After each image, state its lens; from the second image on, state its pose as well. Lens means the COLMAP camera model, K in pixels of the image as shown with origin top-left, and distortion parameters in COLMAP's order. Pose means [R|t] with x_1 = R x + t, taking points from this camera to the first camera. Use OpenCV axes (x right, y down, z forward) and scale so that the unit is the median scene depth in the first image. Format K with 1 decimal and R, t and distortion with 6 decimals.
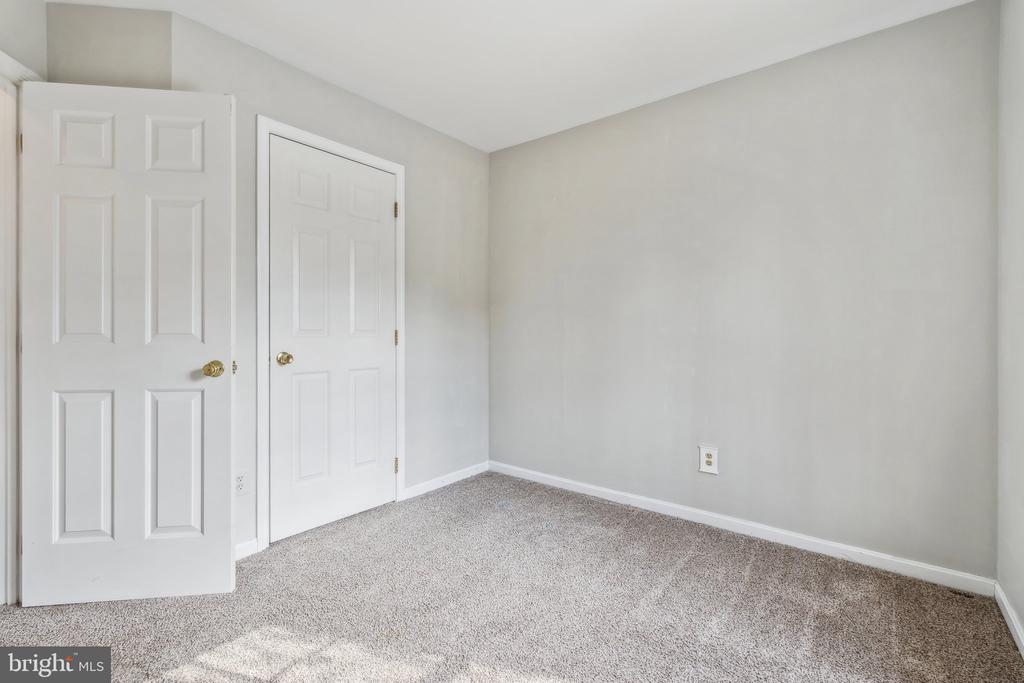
lens RADIAL K [[464.3, 0, 512.8], [0, 464.3, 337.7], [0, 0, 1]] dist [0.003224, 0.000531]
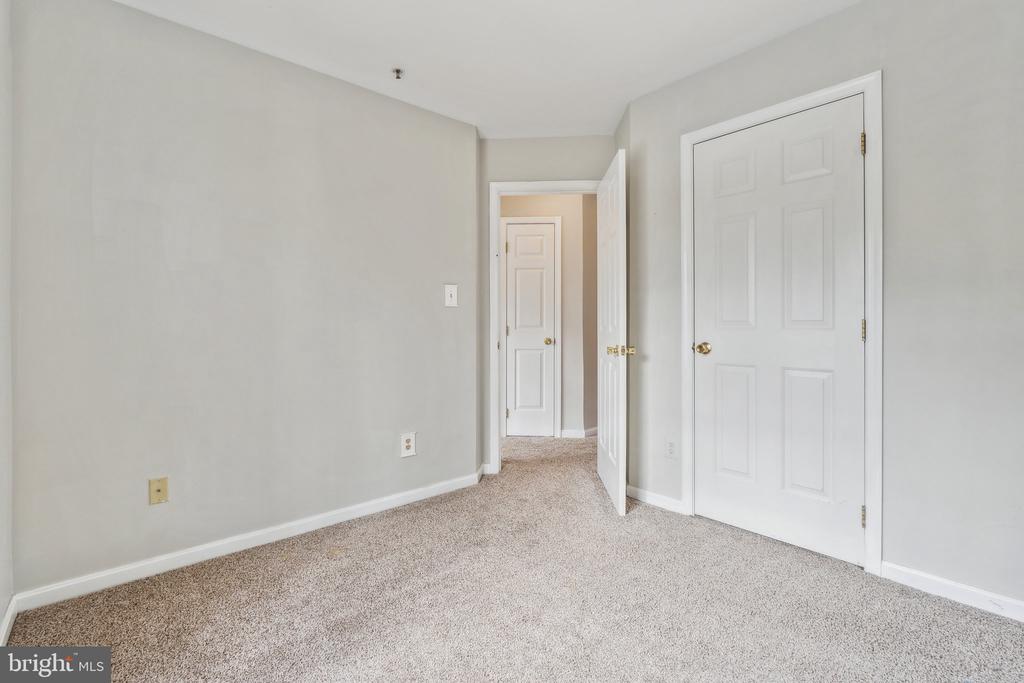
lens RADIAL K [[464.3, 0, 512.9], [0, 464.3, 332.9], [0, 0, 1]] dist [0.003224, 0.000531]
pose [[-0.170022, 0.013382, -0.985349, 0.518622], [-0.007726, 0.999859, 0.014912, -0.002631], [0.985410, 0.010148, -0.169895, 0.611526]]
